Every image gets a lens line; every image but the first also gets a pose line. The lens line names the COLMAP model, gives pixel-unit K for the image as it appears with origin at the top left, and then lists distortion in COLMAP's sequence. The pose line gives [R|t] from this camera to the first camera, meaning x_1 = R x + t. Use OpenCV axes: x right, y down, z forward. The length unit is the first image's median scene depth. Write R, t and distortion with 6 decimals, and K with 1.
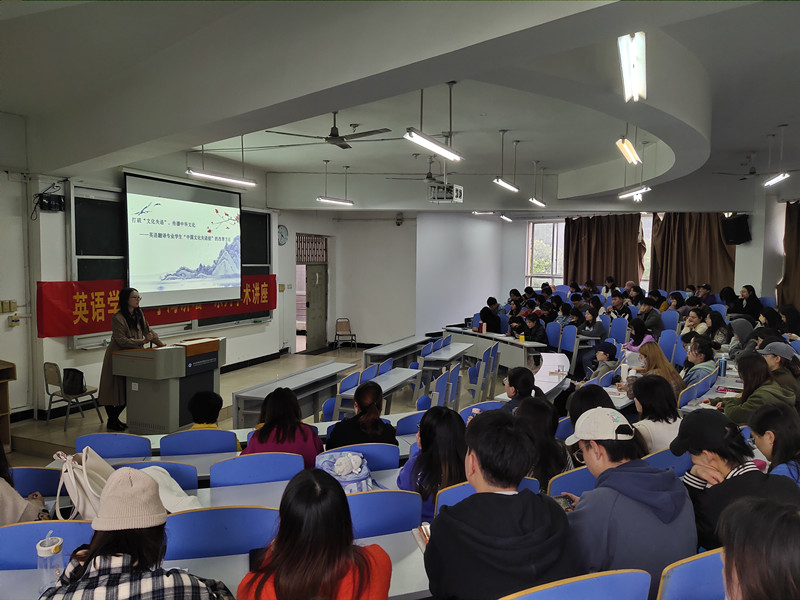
lens RADIAL K [[586.3, 0, 400.0], [0, 586.3, 300.0], [0, 0, 1]] dist [0.094383, -0.141151]
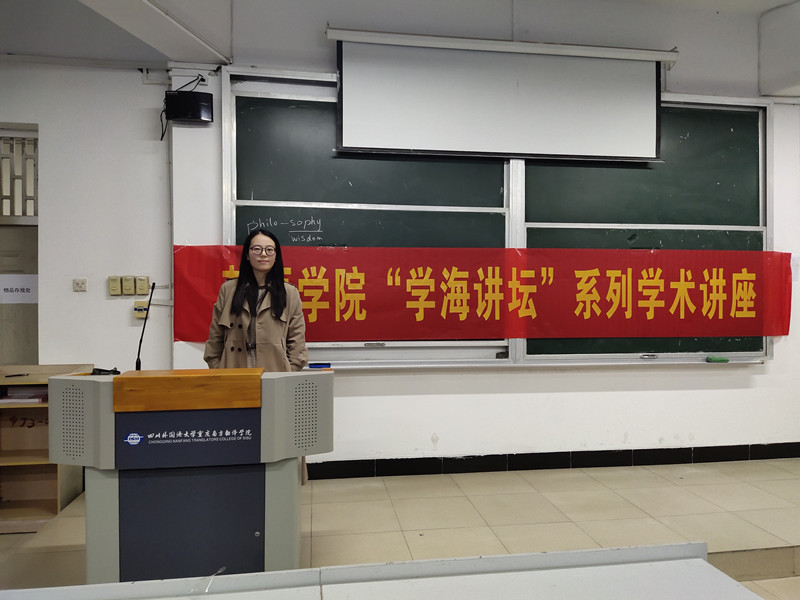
lens RADIAL K [[586.3, 0, 400.0], [0, 586.3, 300.0], [0, 0, 1]] dist [0.094383, -0.141151]
pose [[0.514549, -0.007880, -0.857425, 0.012160], [-0.052286, 0.997809, -0.040547, 0.030890], [0.855865, 0.065695, 0.513010, 0.788978]]
